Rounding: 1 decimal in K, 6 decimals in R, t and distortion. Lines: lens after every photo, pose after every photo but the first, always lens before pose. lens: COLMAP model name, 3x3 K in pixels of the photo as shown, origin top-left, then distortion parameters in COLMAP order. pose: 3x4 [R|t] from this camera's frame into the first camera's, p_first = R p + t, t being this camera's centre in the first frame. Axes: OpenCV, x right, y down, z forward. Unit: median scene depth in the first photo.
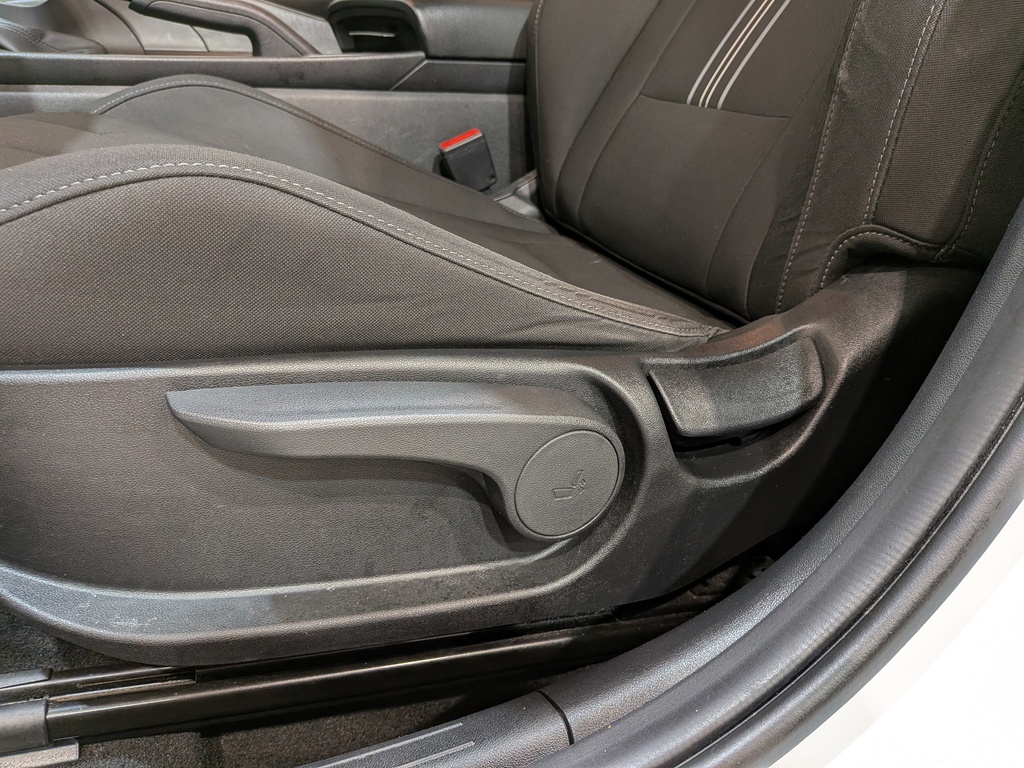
lens RADIAL K [[766.1, 0, 521.7], [0, 766.1, 402.2], [0, 0, 1]] dist [0.071994, -0.115207]
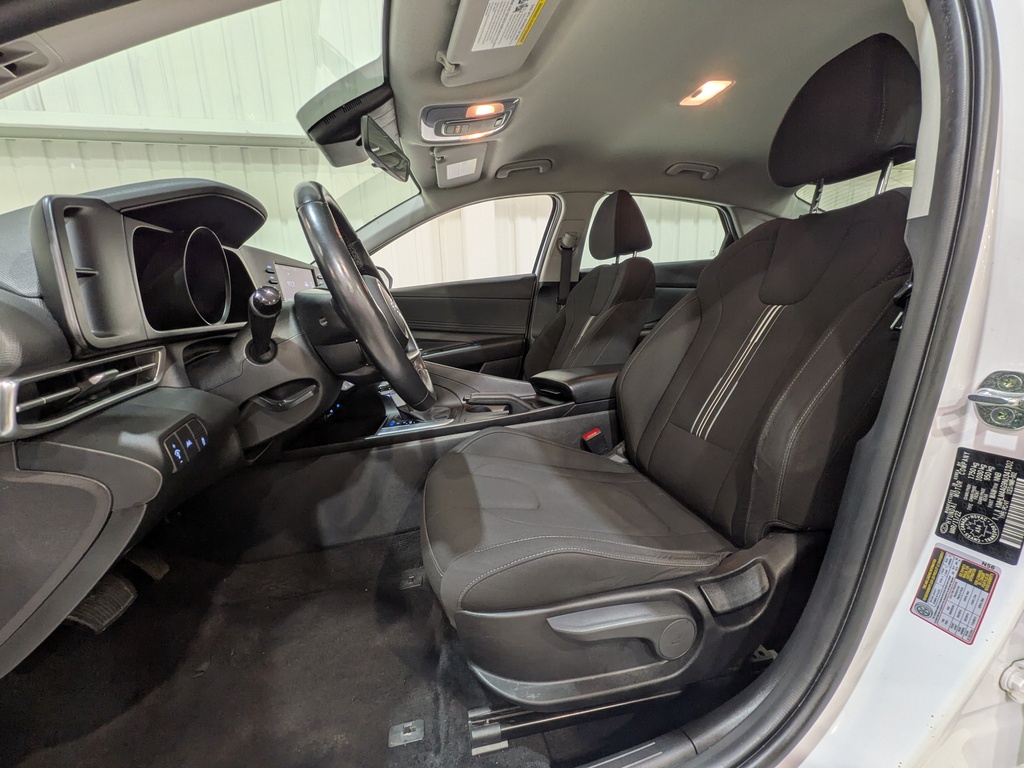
lens RADIAL K [[418.7, 0, 523.1], [0, 418.7, 384.9], [0, 0, 1]] dist [0.014604, 0.000193]
pose [[0.983582, -0.093602, -0.154290, -0.142809], [0.058463, 0.974134, -0.218276, -0.420456], [0.170730, 0.205672, 0.963613, -0.649094]]
